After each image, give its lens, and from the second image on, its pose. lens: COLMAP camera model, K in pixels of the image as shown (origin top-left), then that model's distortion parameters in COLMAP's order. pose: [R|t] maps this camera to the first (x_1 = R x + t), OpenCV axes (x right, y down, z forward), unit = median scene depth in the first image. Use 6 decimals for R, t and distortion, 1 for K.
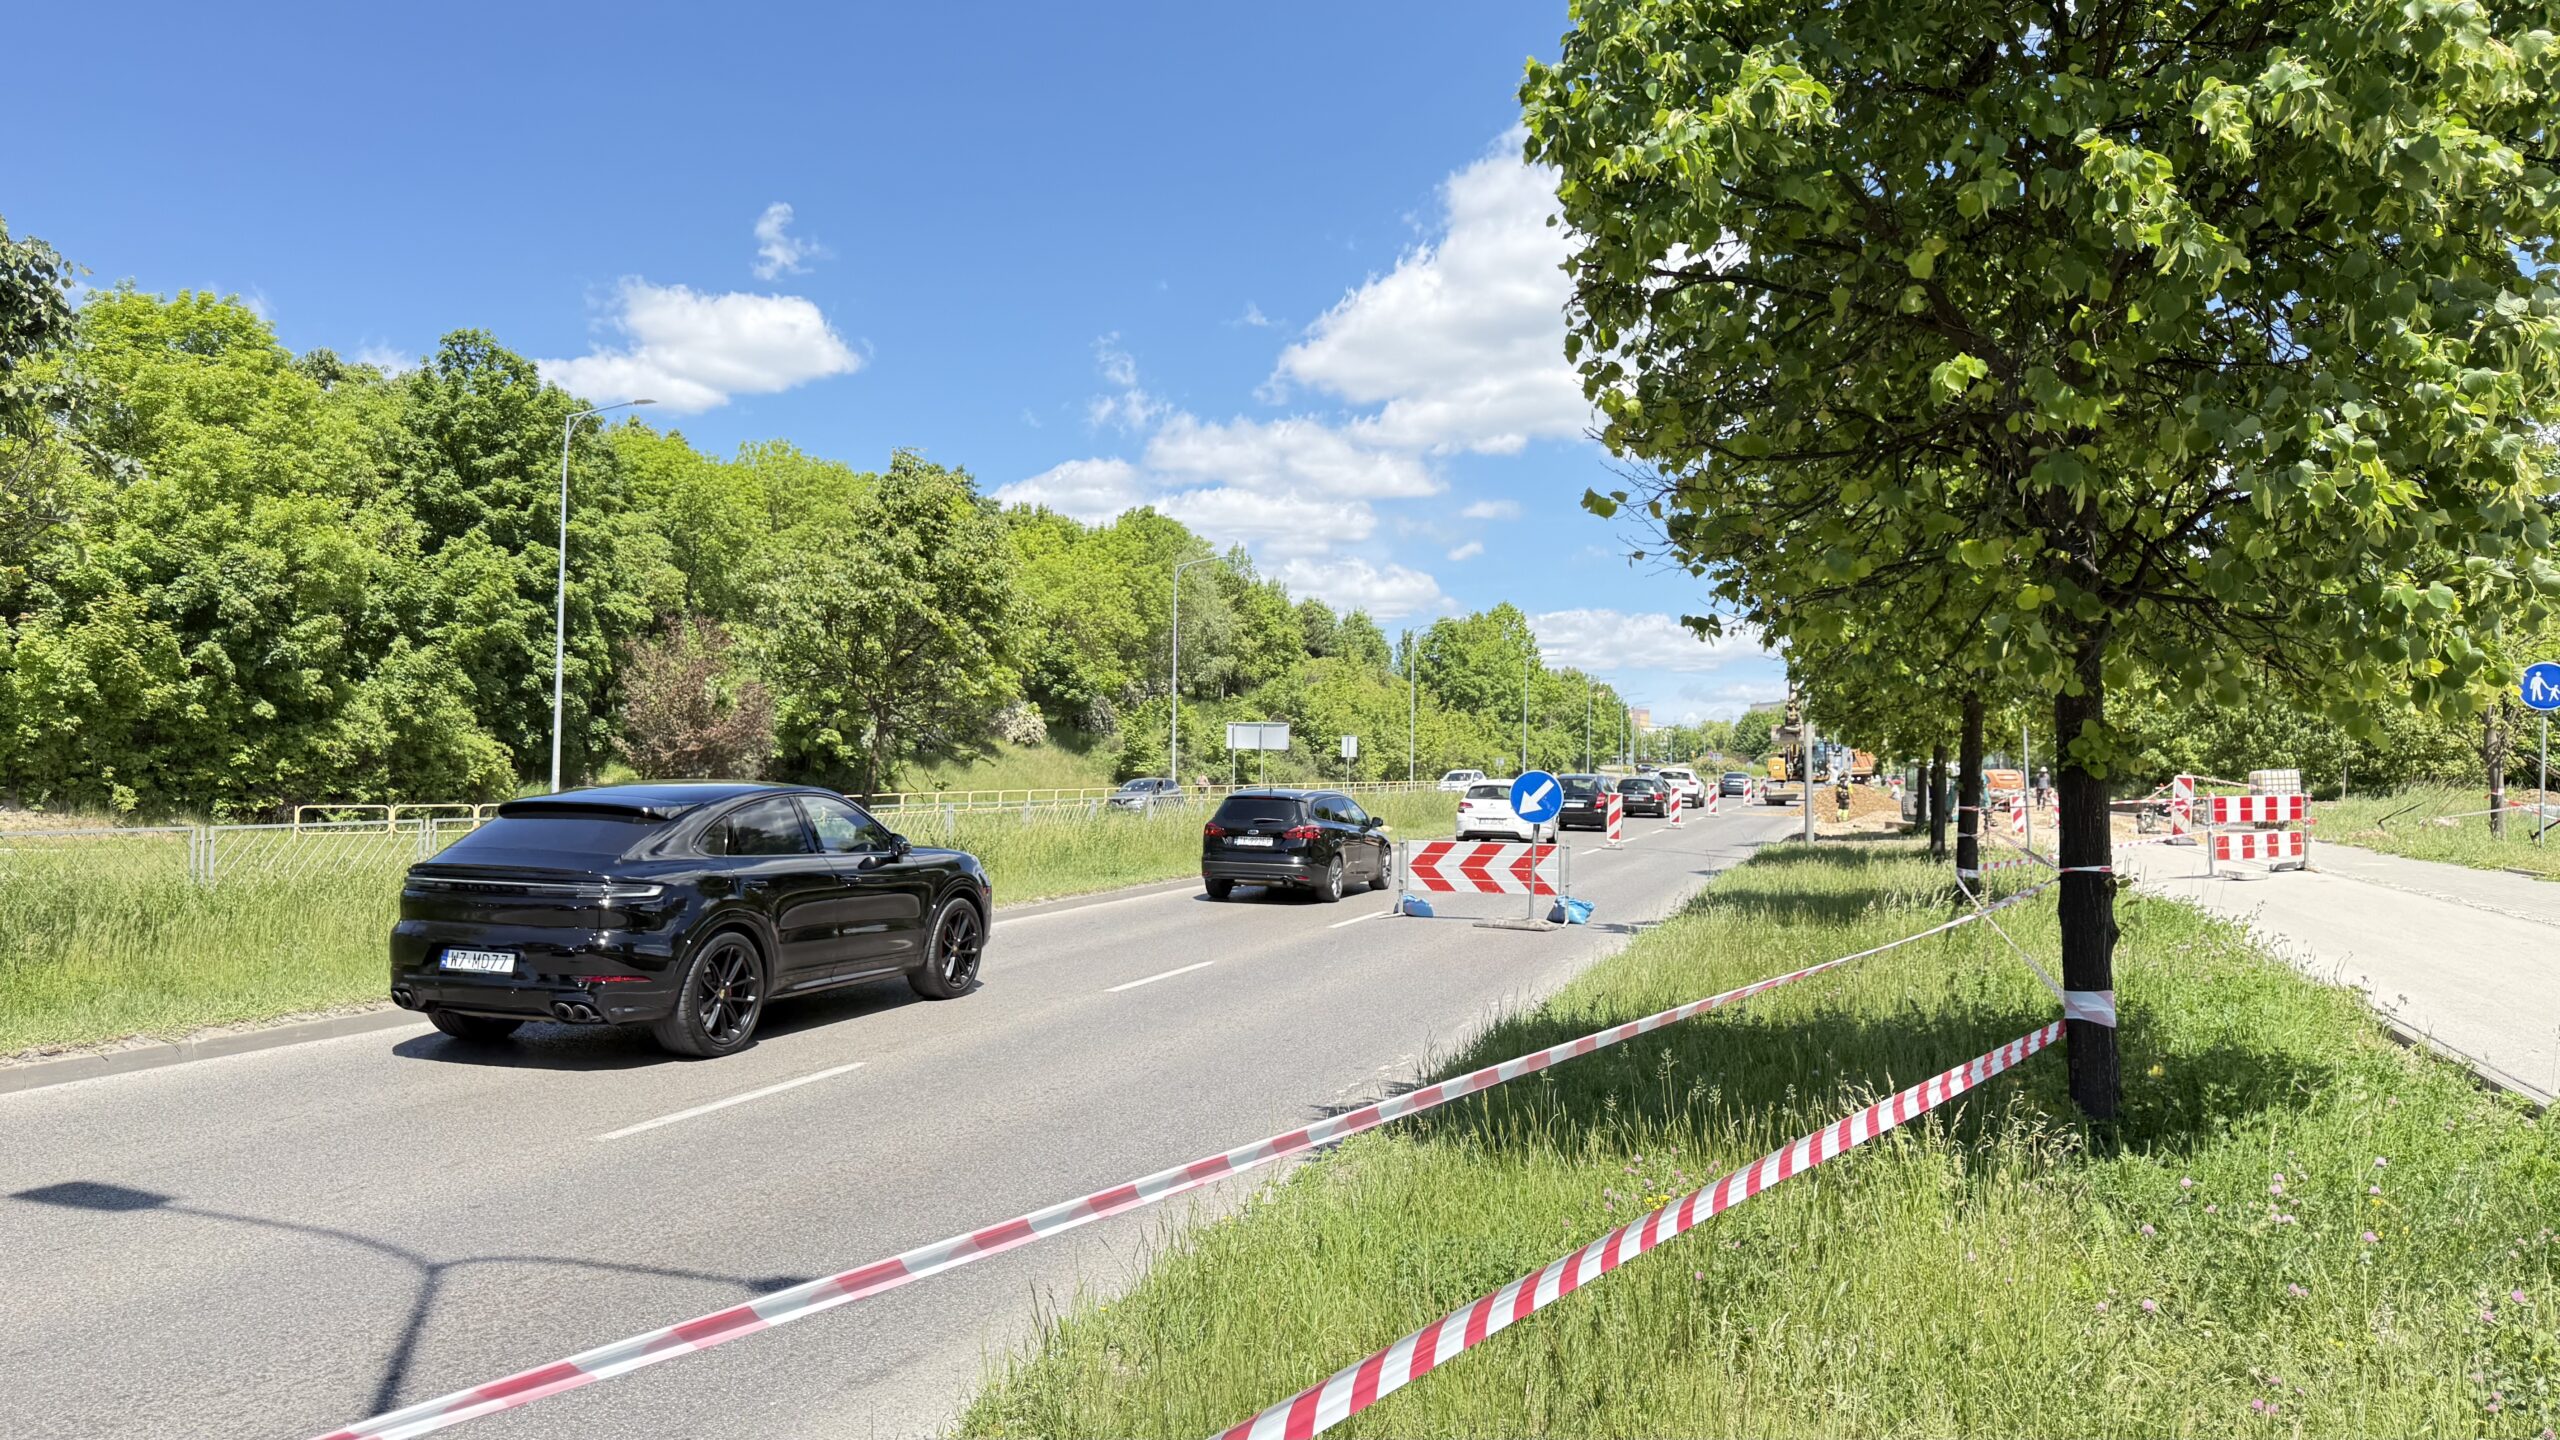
lens RADIAL K [[1850.7, 0, 1280.0], [0, 1850.7, 720.0], [0, 0, 1]] dist [0.118789, 0.000901]
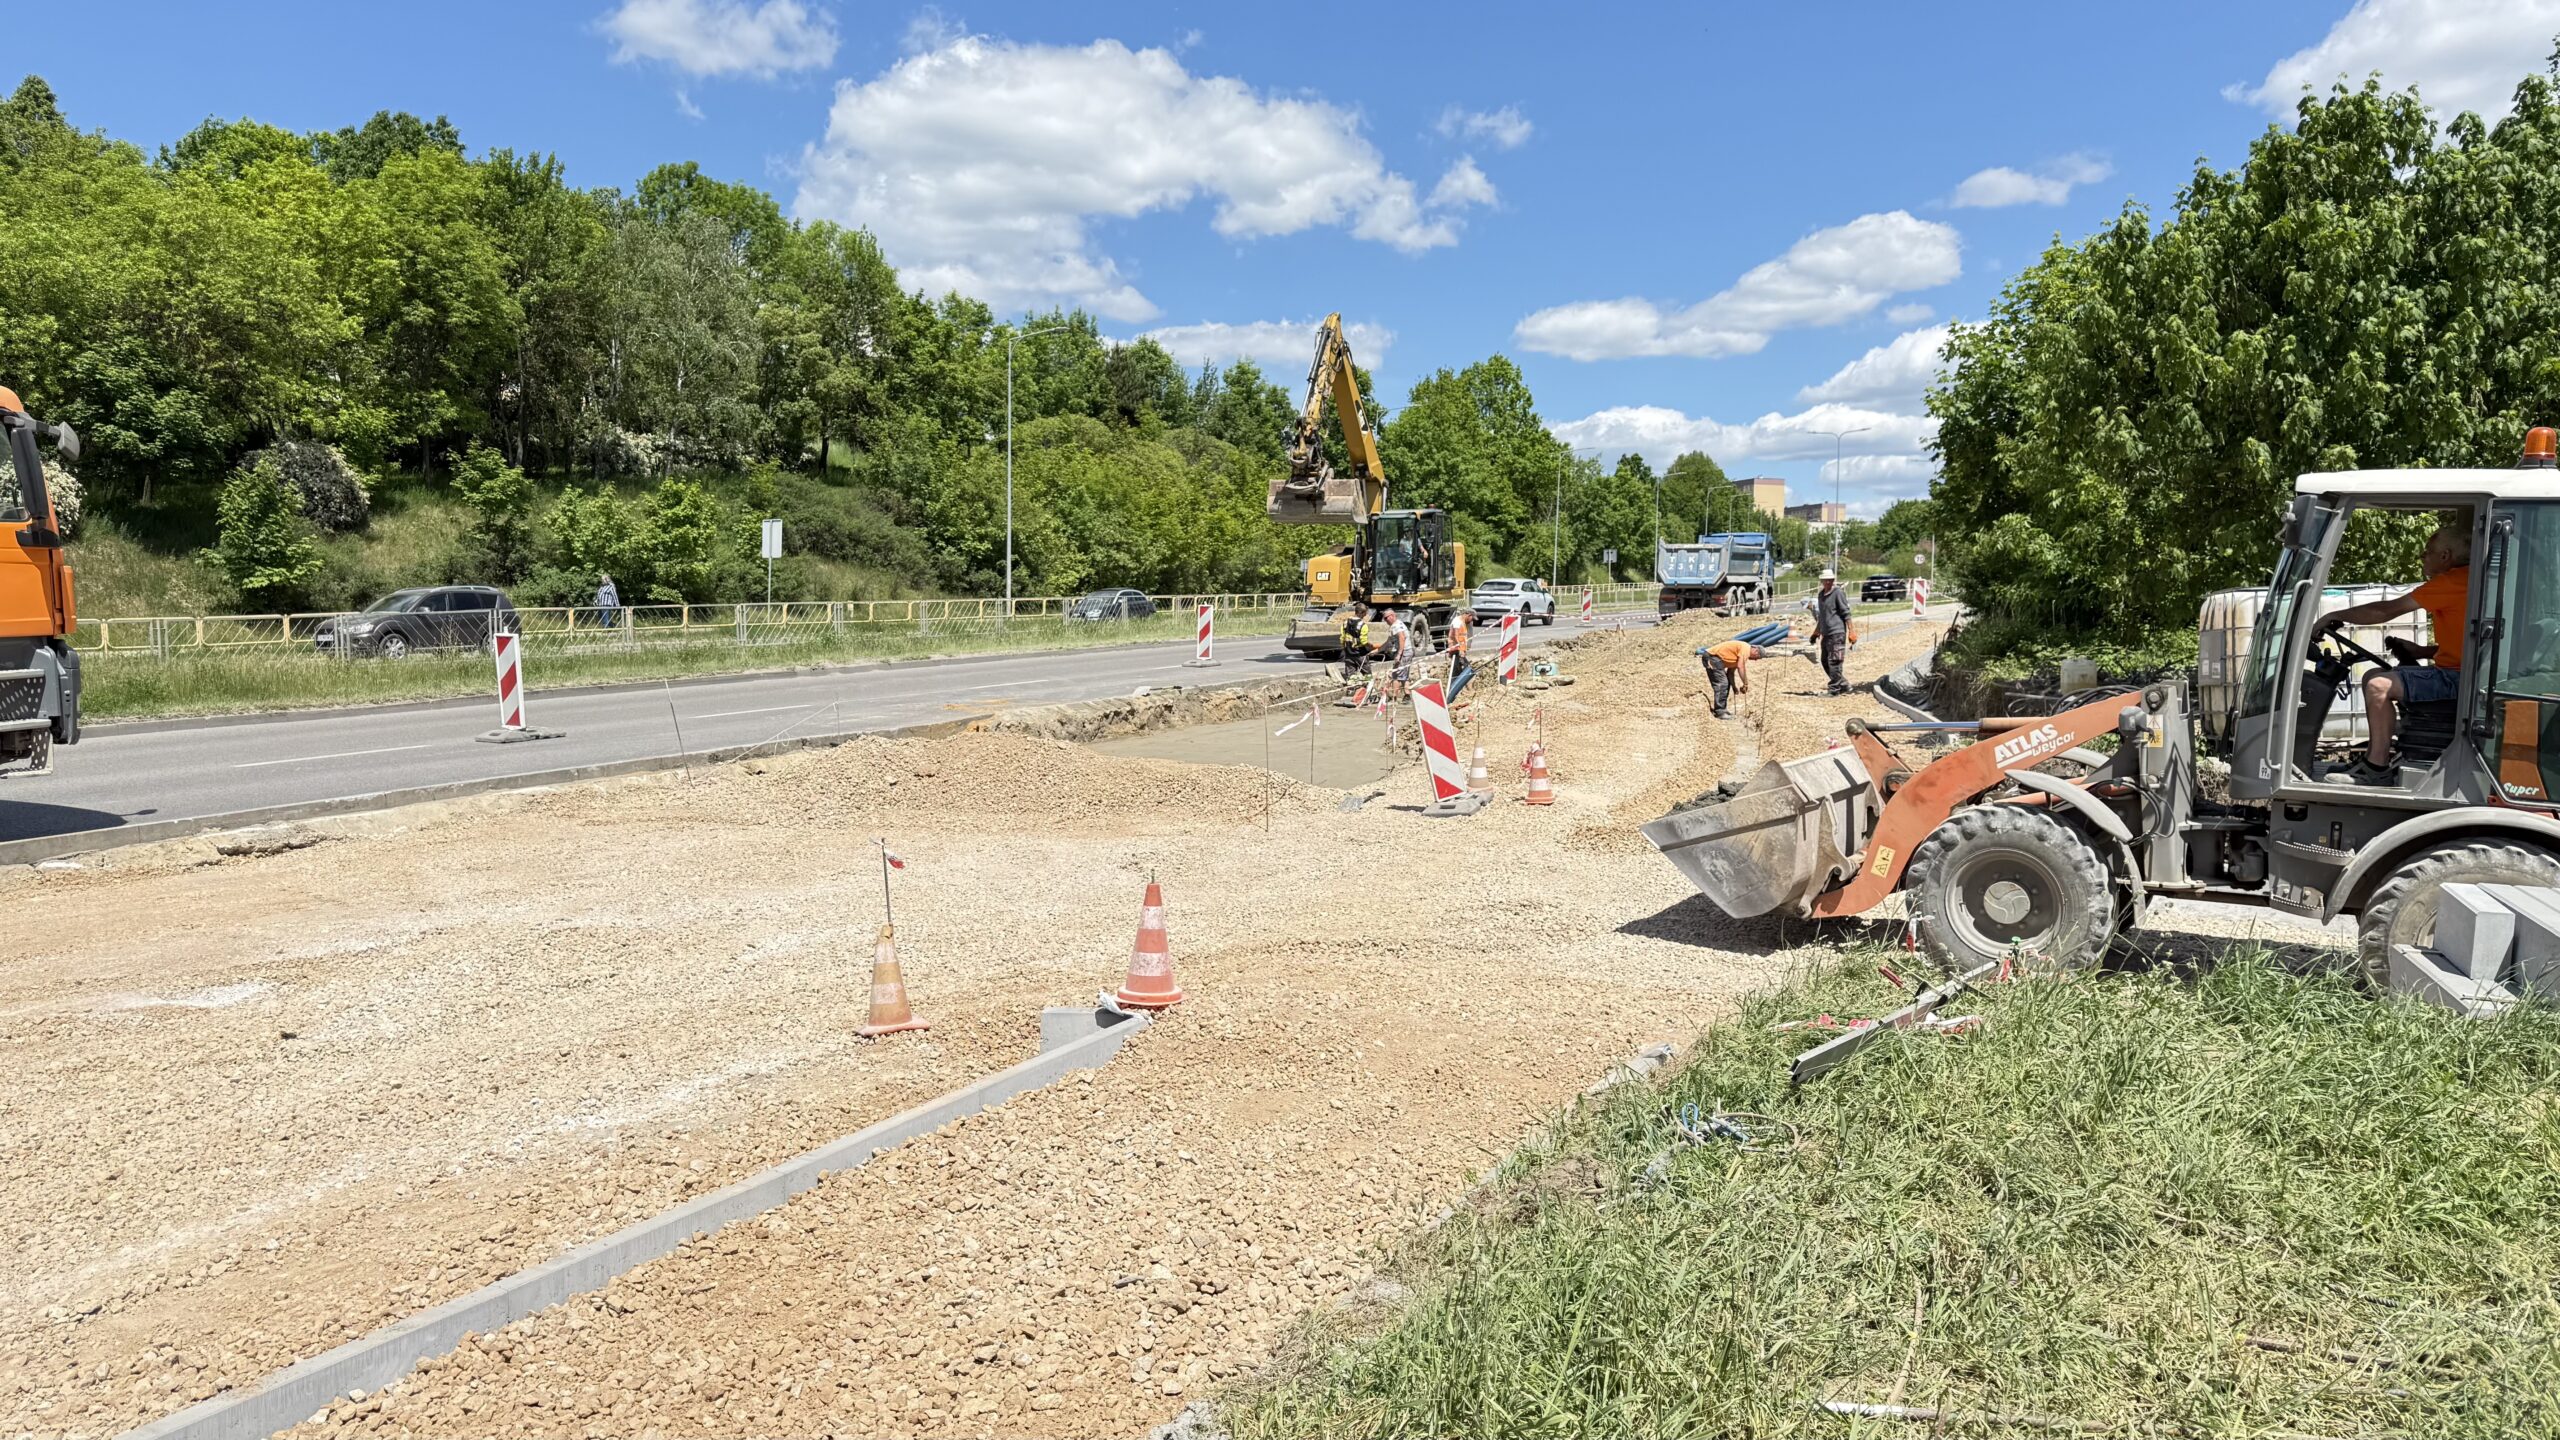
lens RADIAL K [[1790.7, 0, 1280.2], [0, 1790.7, 730.3], [0, 0, 1]] dist [0.112921, -0.074164]
pose [[0.991190, 0.011431, -0.131950, 0.172236], [0.003624, 0.993555, 0.113296, 0.007311], [0.132395, -0.112776, 0.984761, 0.309556]]
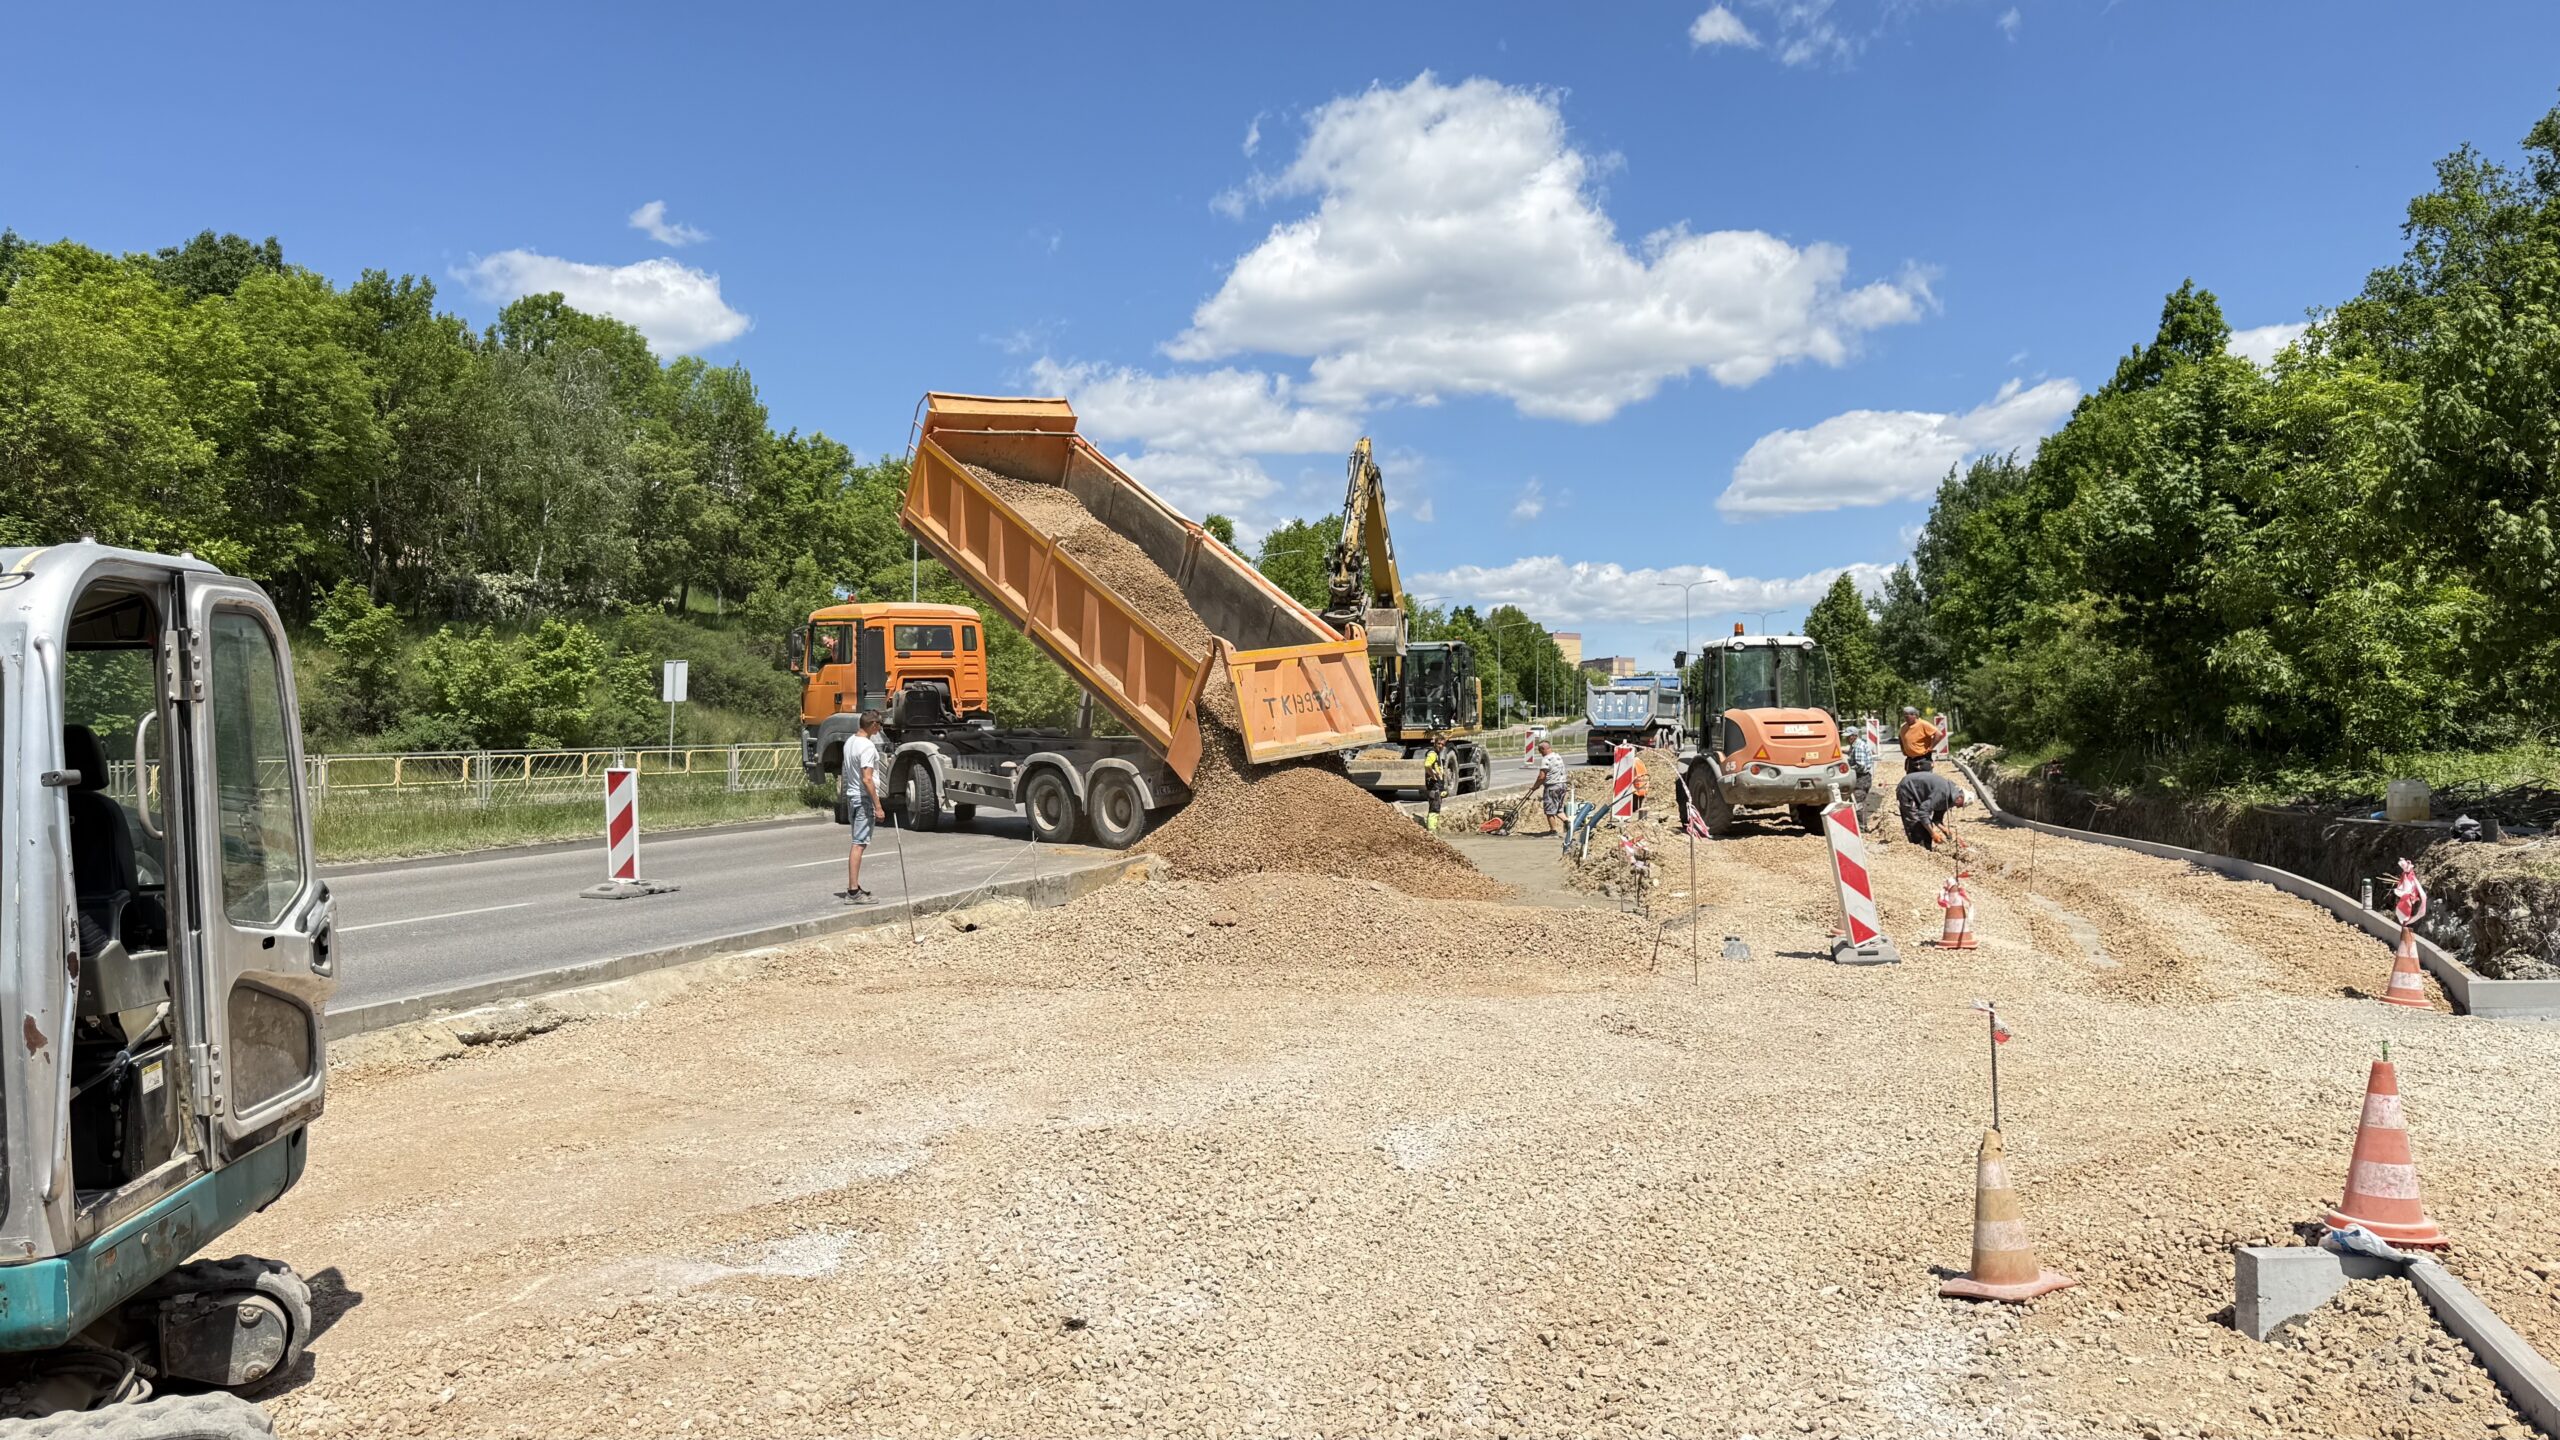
lens RADIAL K [[1790.7, 0, 1280.2], [0, 1790.7, 730.3], [0, 0, 1]] dist [0.112921, -0.074164]
pose [[0.999799, -0.004974, -0.019405, 0.142445], [0.005537, 0.999562, 0.029060, 0.009743], [0.019252, -0.029162, 0.999389, 0.322887]]
